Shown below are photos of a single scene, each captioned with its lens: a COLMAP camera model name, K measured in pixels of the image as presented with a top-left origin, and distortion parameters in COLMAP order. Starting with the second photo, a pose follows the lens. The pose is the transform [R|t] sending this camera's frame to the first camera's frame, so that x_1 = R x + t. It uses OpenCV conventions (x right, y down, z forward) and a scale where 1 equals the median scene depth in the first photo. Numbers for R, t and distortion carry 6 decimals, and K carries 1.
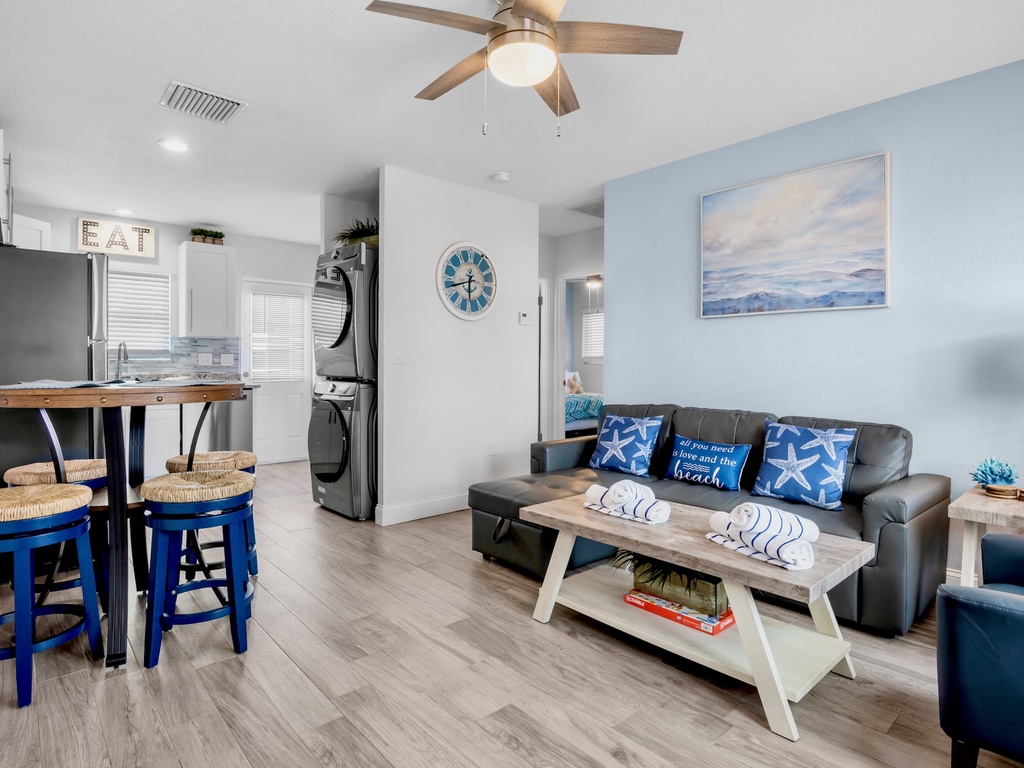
lens RADIAL K [[568.3, 0, 508.9], [0, 568.3, 369.1], [0, 0, 1]] dist [0.000206, -0.017990]
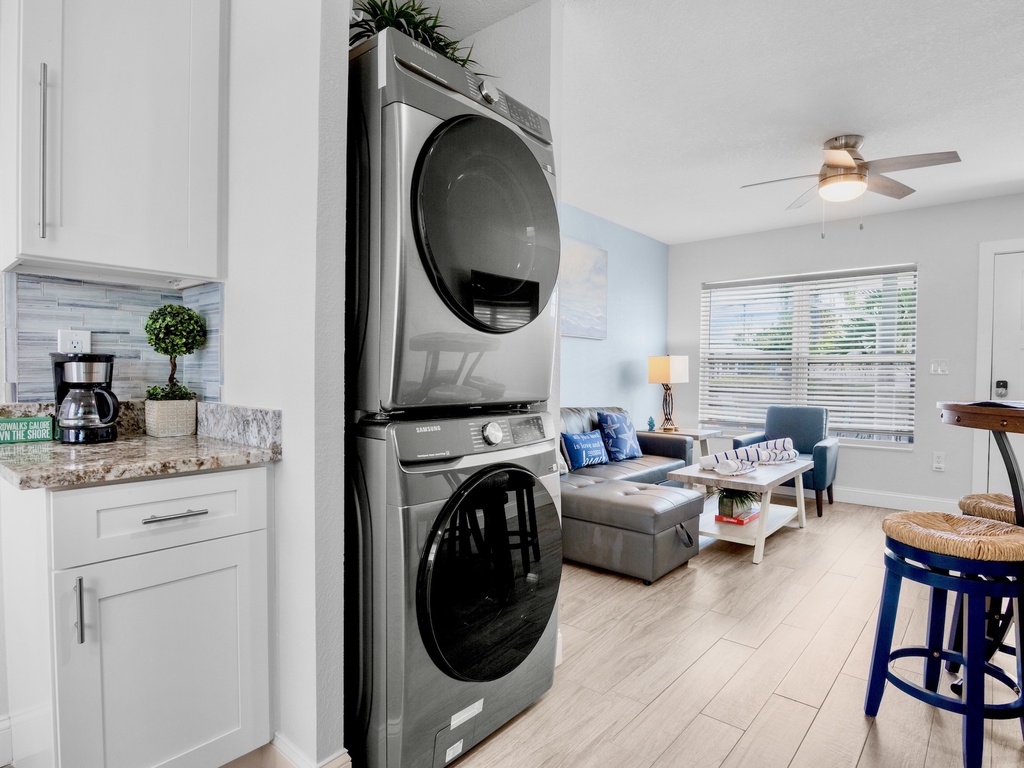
lens RADIAL K [[568.5, 0, 511.5], [0, 568.5, 391.7], [0, 0, 1]] dist [-0.017596, 0.000478]
pose [[-0.137205, -0.035763, 0.989897, -0.709150], [-0.000043, 0.999348, 0.036098, -0.009561], [-0.990543, 0.004911, -0.137117, 1.052935]]
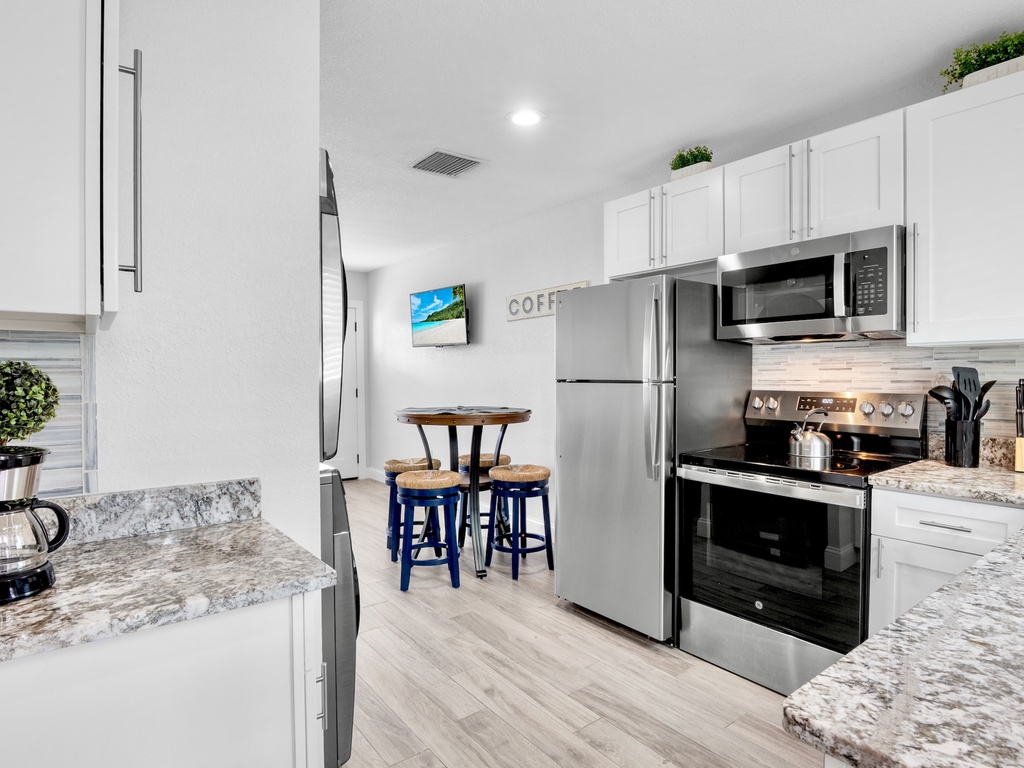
lens RADIAL K [[568.5, 0, 511.5], [0, 568.5, 391.7], [0, 0, 1]] dist [-0.017596, 0.000478]
pose [[-0.998872, -0.007919, 0.046812, -0.498343], [-0.006150, 0.999266, 0.037805, -0.048431], [-0.047077, 0.037474, -0.998188, 1.469013]]
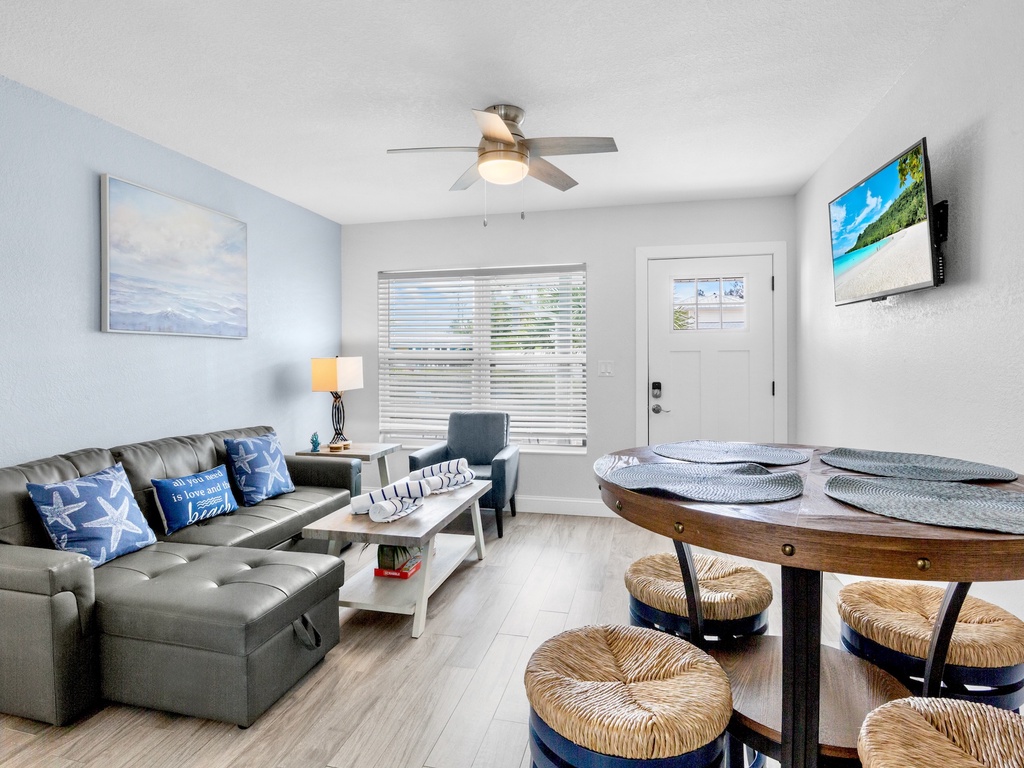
lens RADIAL K [[568.3, 0, 508.9], [0, 568.3, 369.1], [0, 0, 1]] dist [0.000206, -0.017990]
pose [[-0.573262, -0.014847, 0.819237, -0.537096], [0.009395, 0.999651, 0.024691, -0.045968], [-0.819318, 0.021851, -0.572923, 0.868641]]
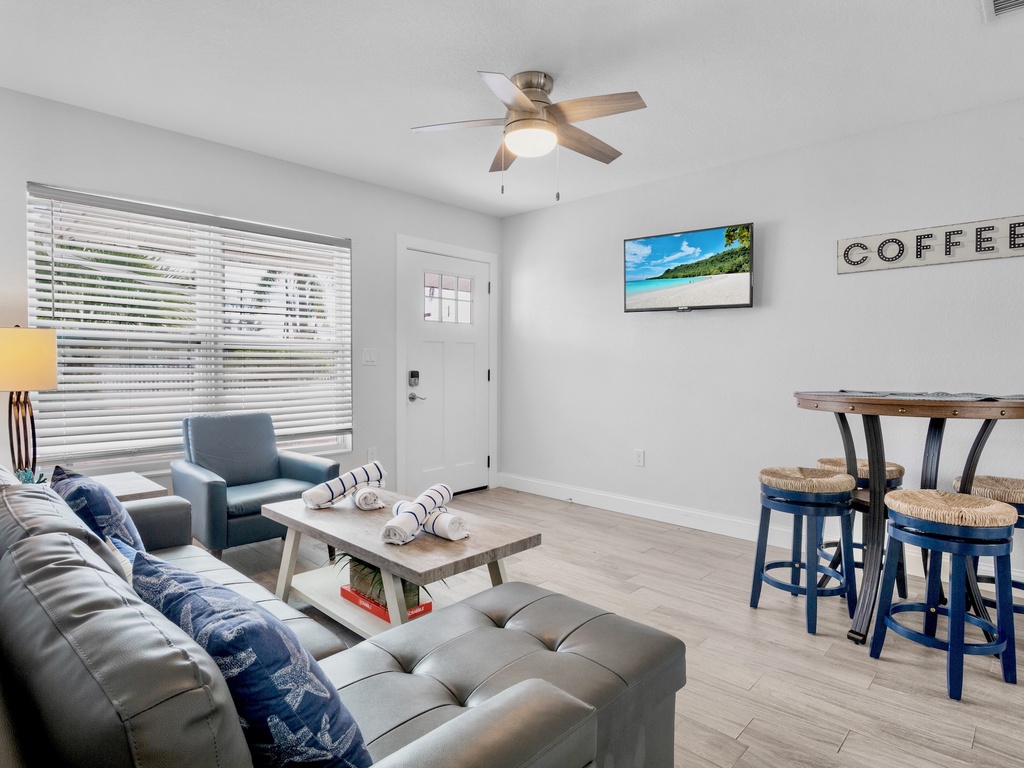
lens RADIAL K [[568.3, 0, 508.9], [0, 568.3, 369.1], [0, 0, 1]] dist [0.000206, -0.017990]
pose [[-0.995547, -0.014462, -0.093148, 0.088513], [-0.015757, 0.999789, 0.013180, -0.013312], [0.092938, 0.014589, -0.995565, 1.124375]]
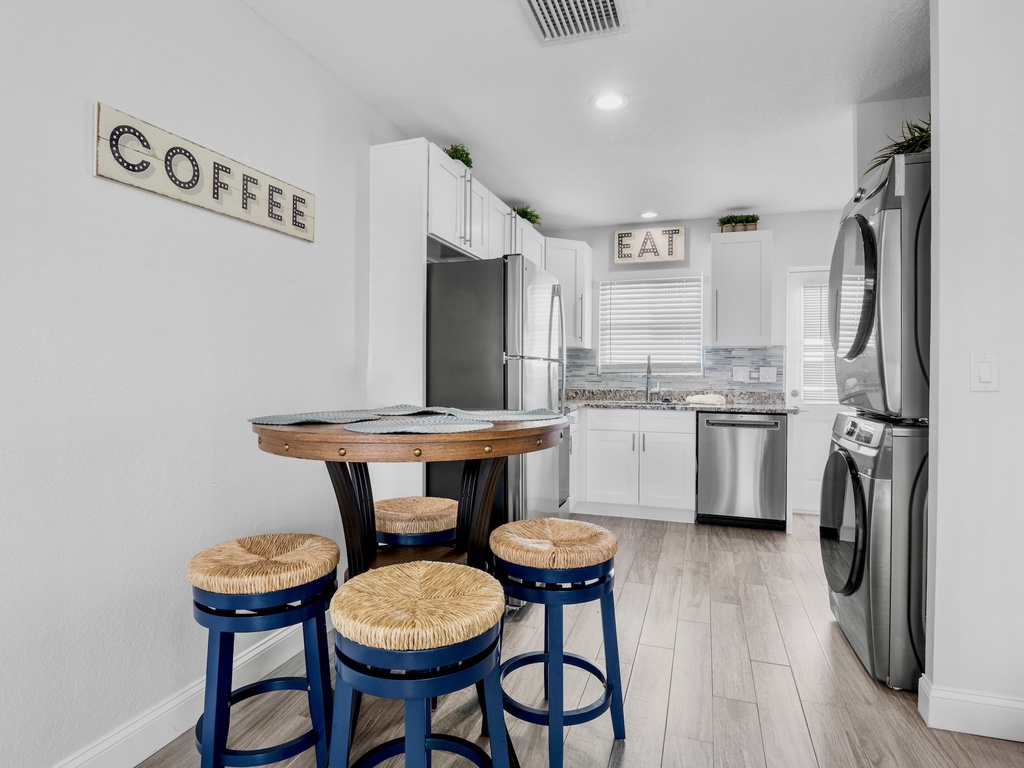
lens RADIAL K [[568.3, 0, 508.9], [0, 568.3, 369.1], [0, 0, 1]] dist [0.000206, -0.017990]
pose [[0.504536, -0.002759, -0.863386, 0.008387], [-0.012247, 0.999871, -0.010352, -0.016769], [0.863304, 0.015797, 0.504437, 0.428158]]
